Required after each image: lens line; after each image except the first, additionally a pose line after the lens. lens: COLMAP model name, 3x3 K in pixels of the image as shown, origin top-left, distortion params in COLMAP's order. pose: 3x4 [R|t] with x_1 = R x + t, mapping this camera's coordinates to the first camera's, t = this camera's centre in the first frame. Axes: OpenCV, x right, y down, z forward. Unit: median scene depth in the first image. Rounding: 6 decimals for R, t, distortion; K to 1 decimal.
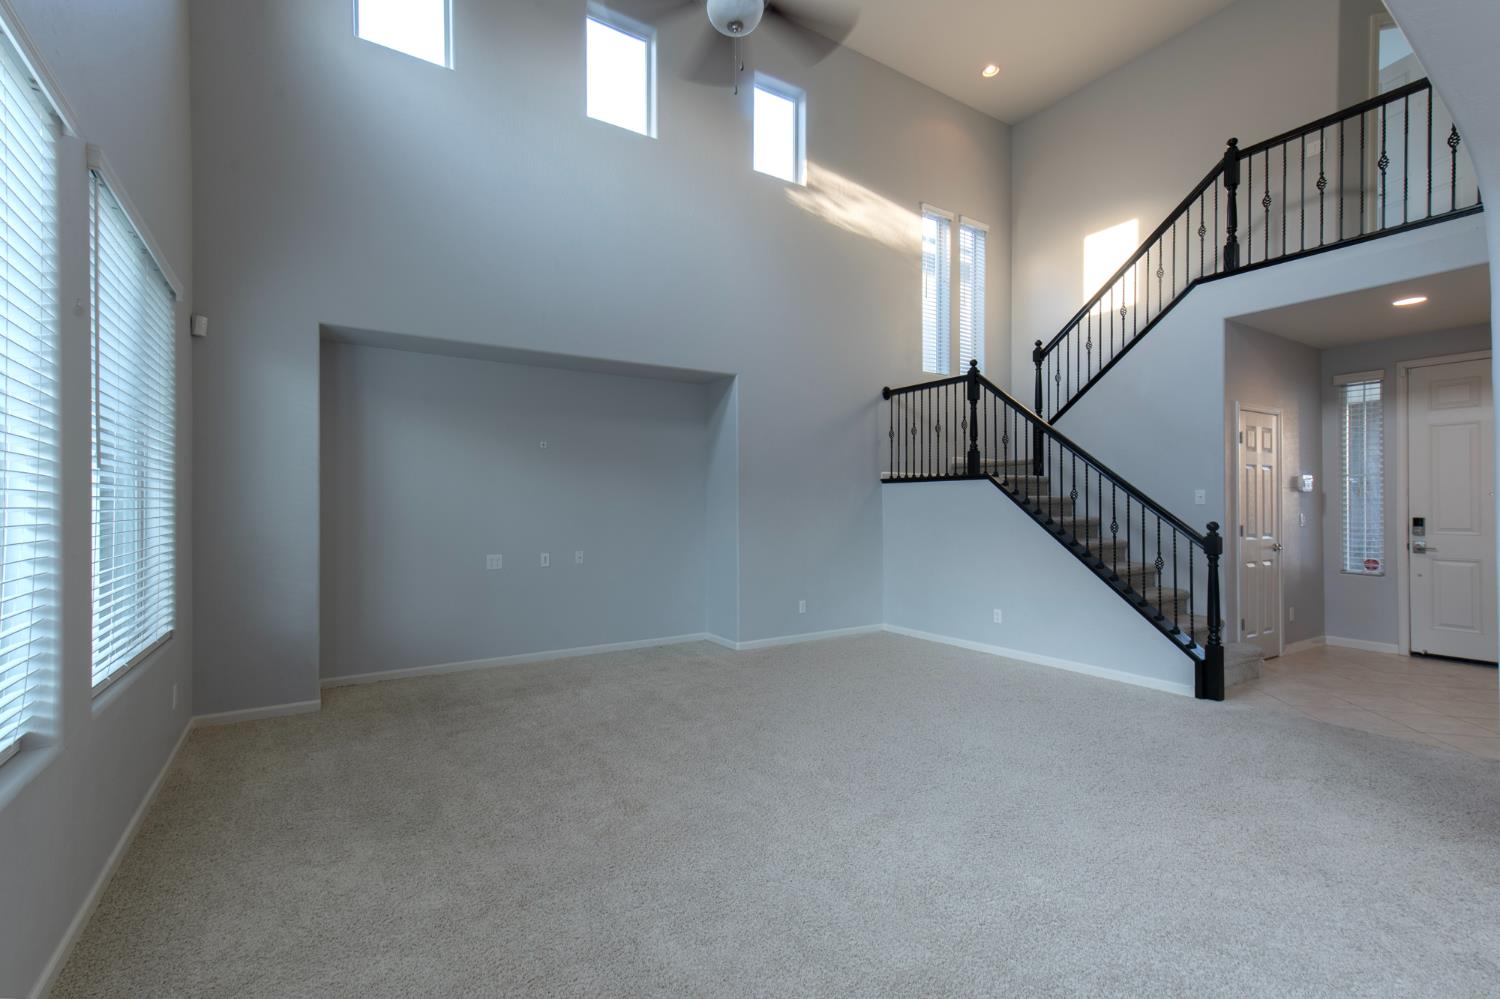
lens RADIAL K [[647.5, 0, 728.1], [0, 647.5, 503.8], [0, 0, 1]] dist [0.000147, 0.000047]
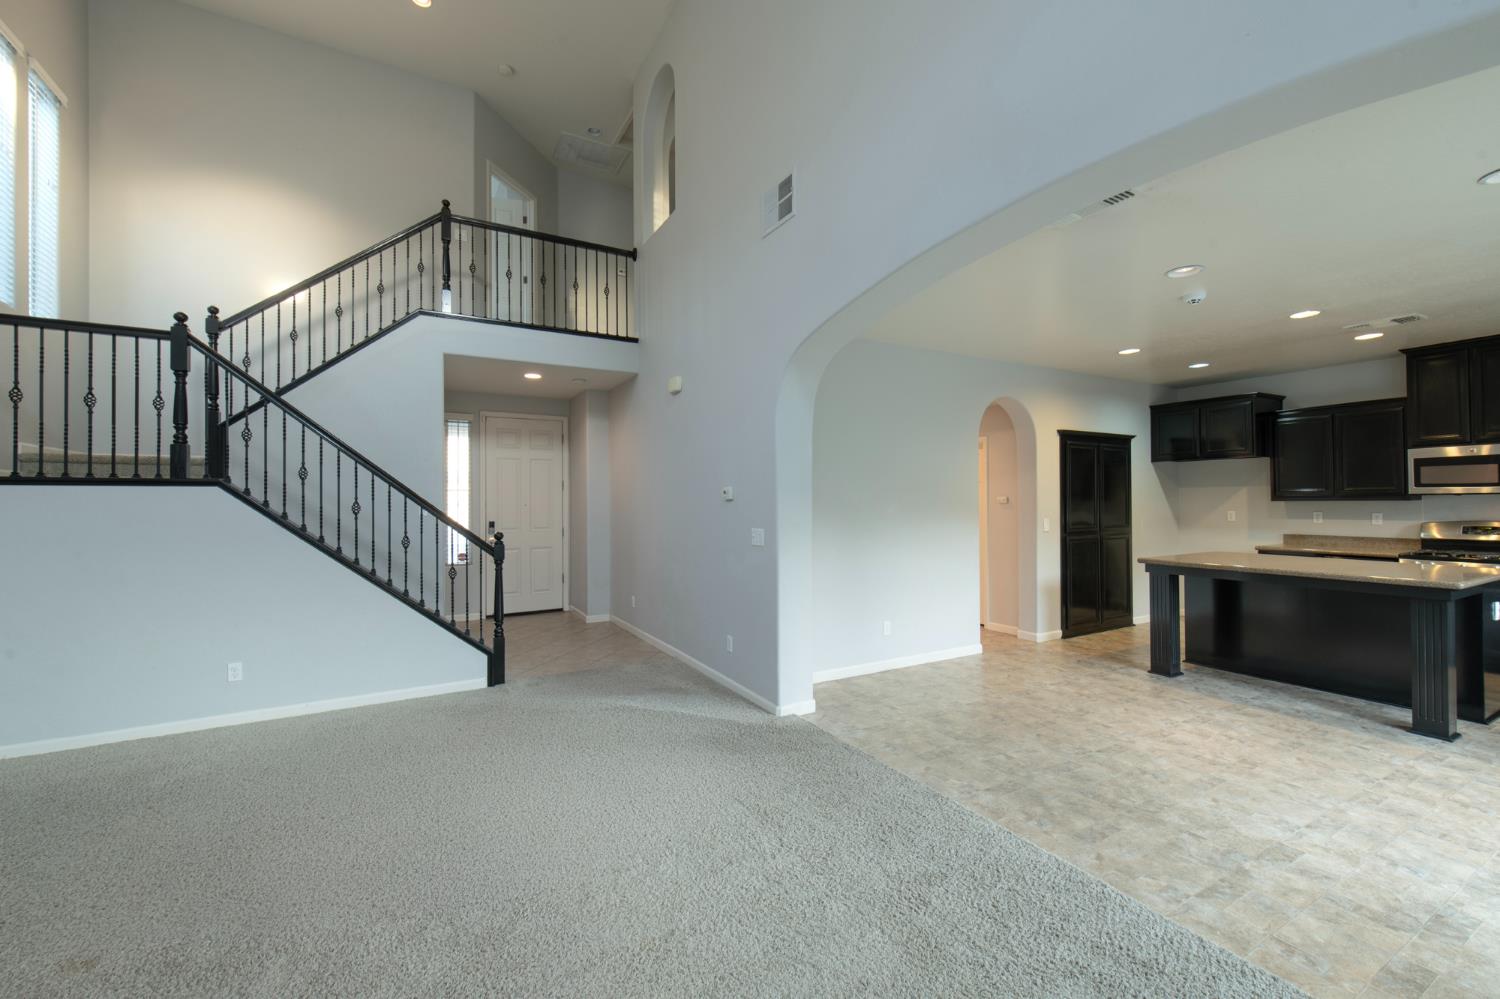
lens RADIAL K [[601.8, 0, 750.0], [0, 601.8, 499.5], [0, 0, 1]] dist [-0.000352, -0.000080]
pose [[0.031122, 0.006608, 0.999494, -0.272773], [0.001181, 0.999977, -0.006648, -0.019745], [-0.999515, 0.001387, 0.031113, 0.417866]]
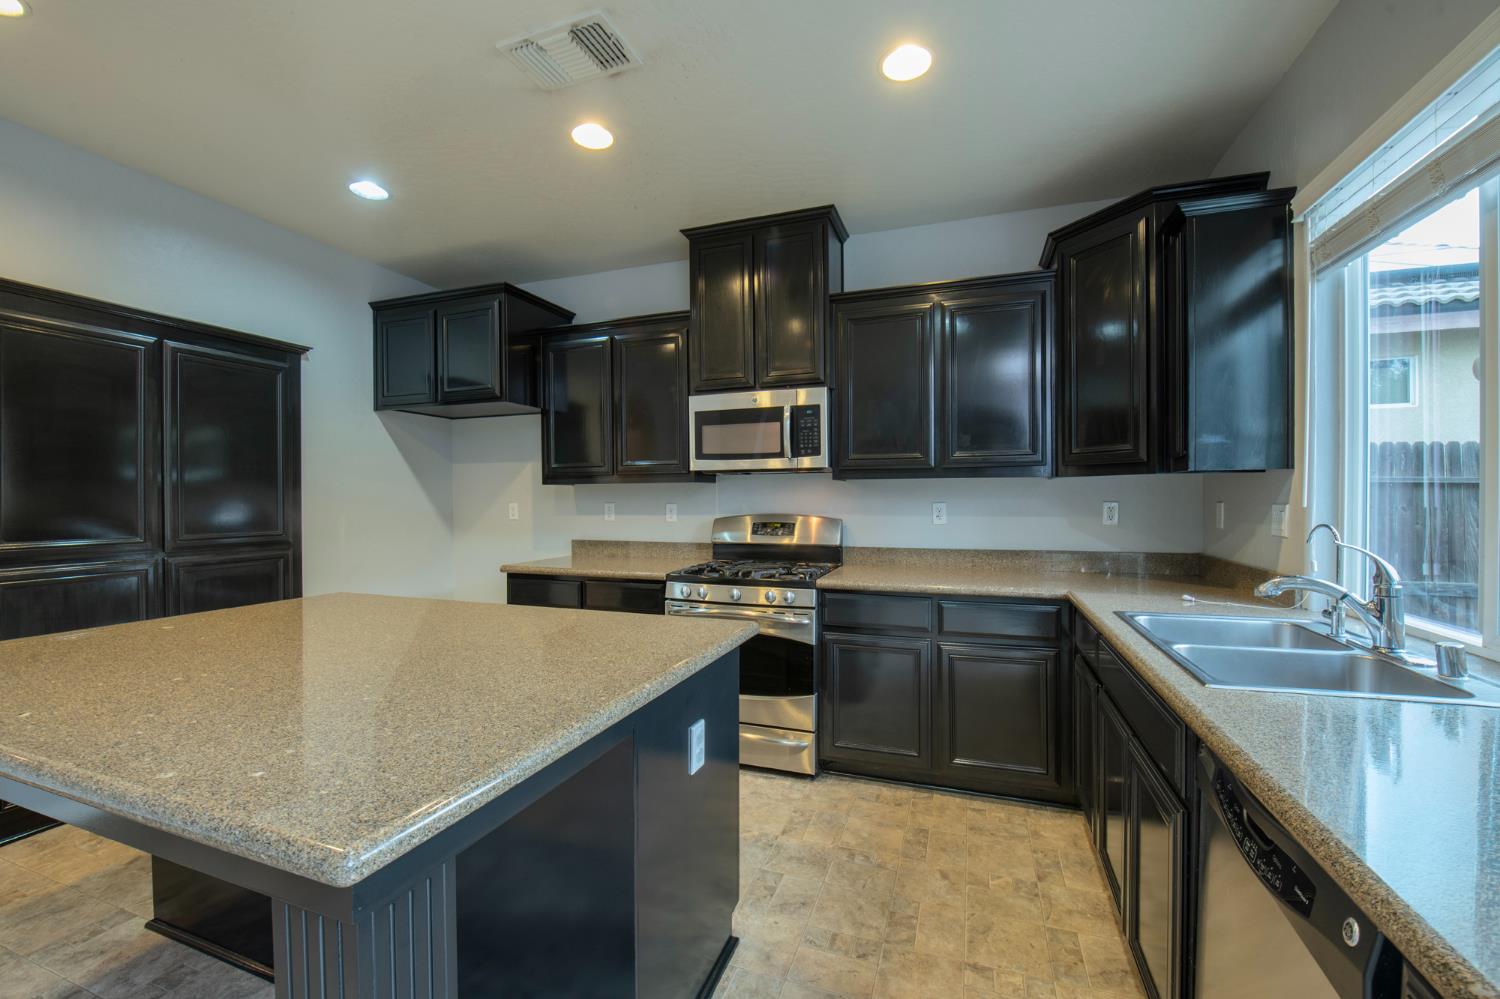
lens RADIAL K [[615.9, 0, 747.0], [0, 615.9, 502.8], [0, 0, 1]] dist [-0.003165, -0.005877]
pose [[-0.614905, 0.000420, 0.788601, 0.263818], [0.000971, 1.000000, 0.000224, -0.001433], [-0.788601, 0.000904, -0.614905, -0.345226]]
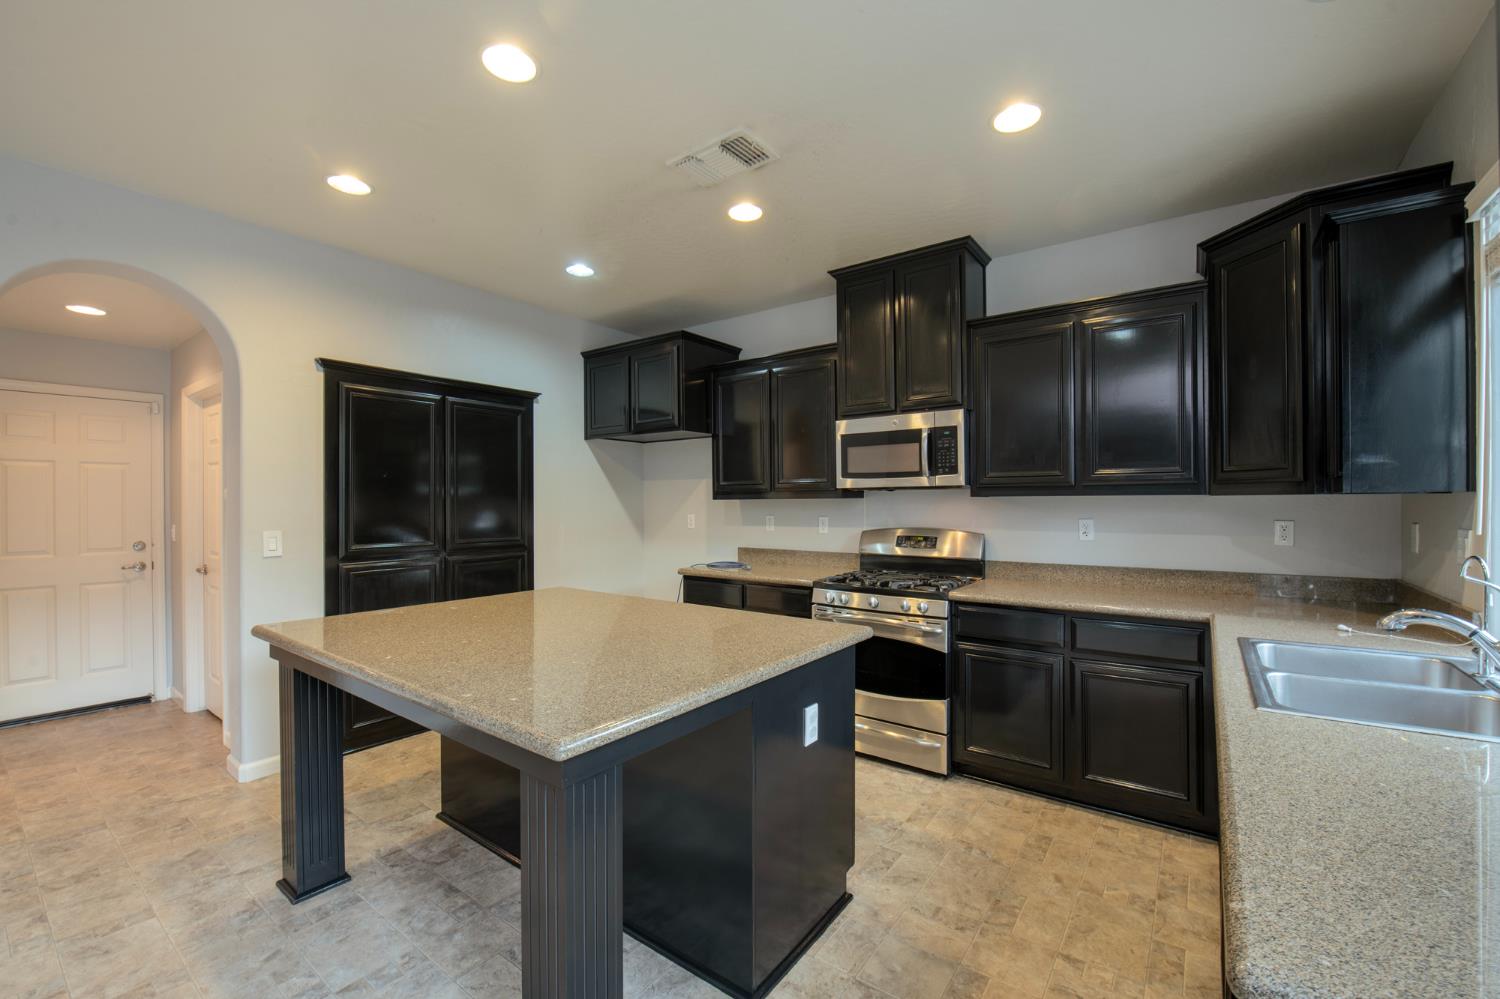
lens RADIAL K [[622.6, 0, 750.0], [0, 622.6, 499.5], [0, 0, 1]] dist [-0.002728, -0.000565]
pose [[-0.363566, 0.008855, 0.931526, 0.175384], [-0.000142, 0.999954, -0.009561, -0.014858], [-0.931568, -0.003608, -0.363548, -0.339559]]
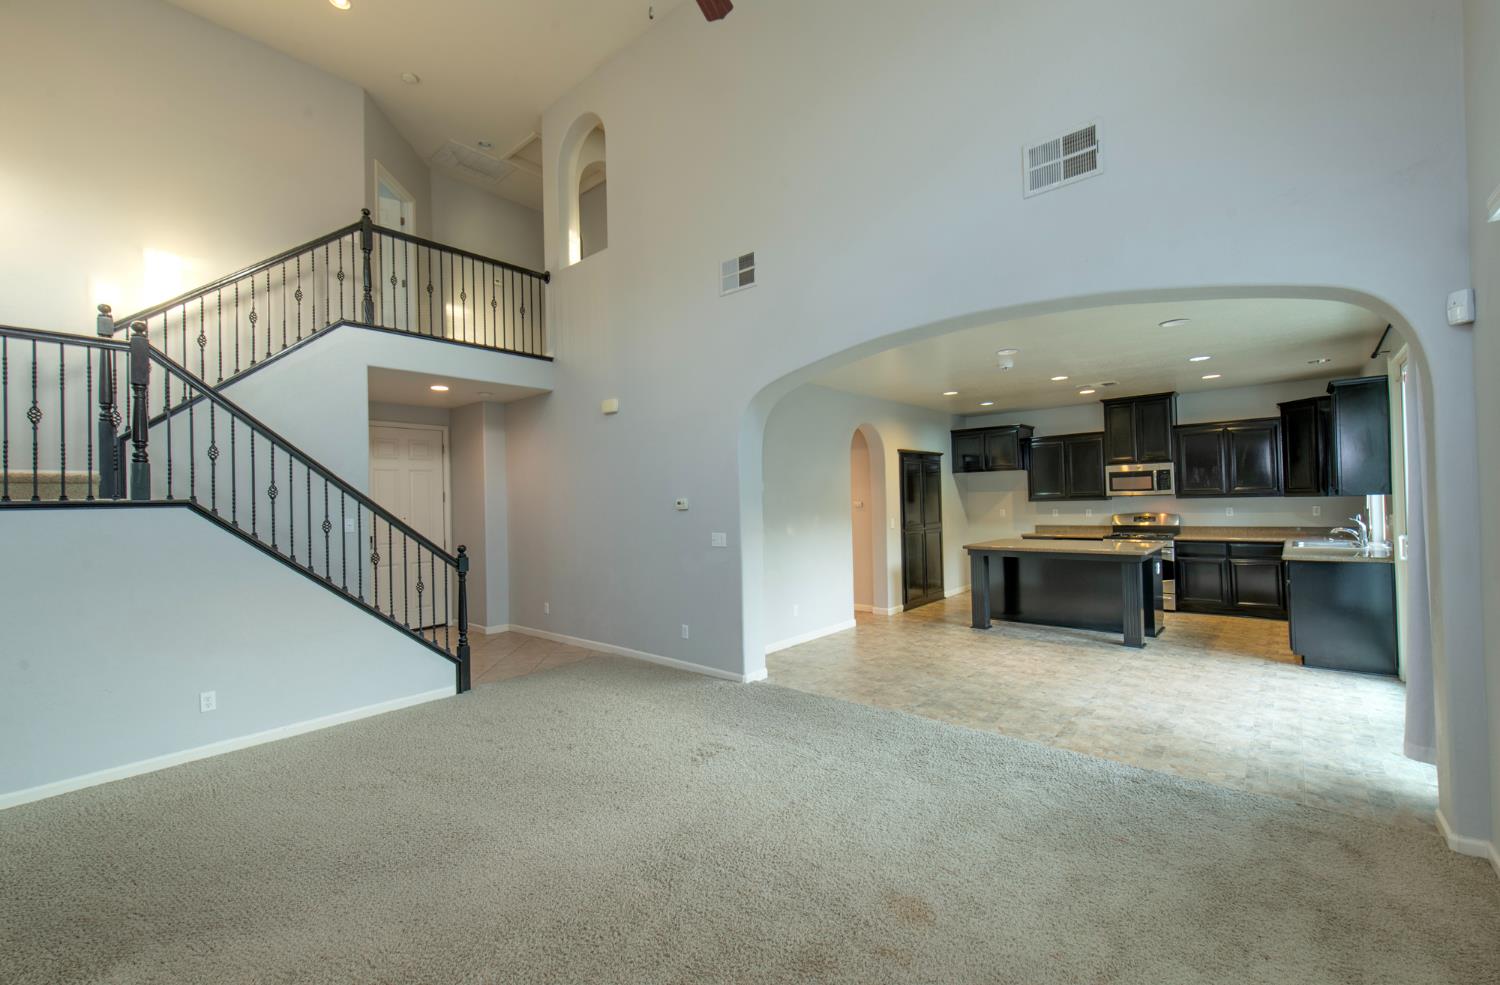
lens RADIAL K [[611.0, 0, 746.9], [0, 611.0, 499.7], [0, 0, 1]] dist [0.000023, 0.000012]
pose [[-0.302729, 0.016554, 0.952933, -0.428298], [0.021456, 0.999714, -0.010551, -0.028373], [-0.952835, 0.017252, -0.302998, 0.684917]]
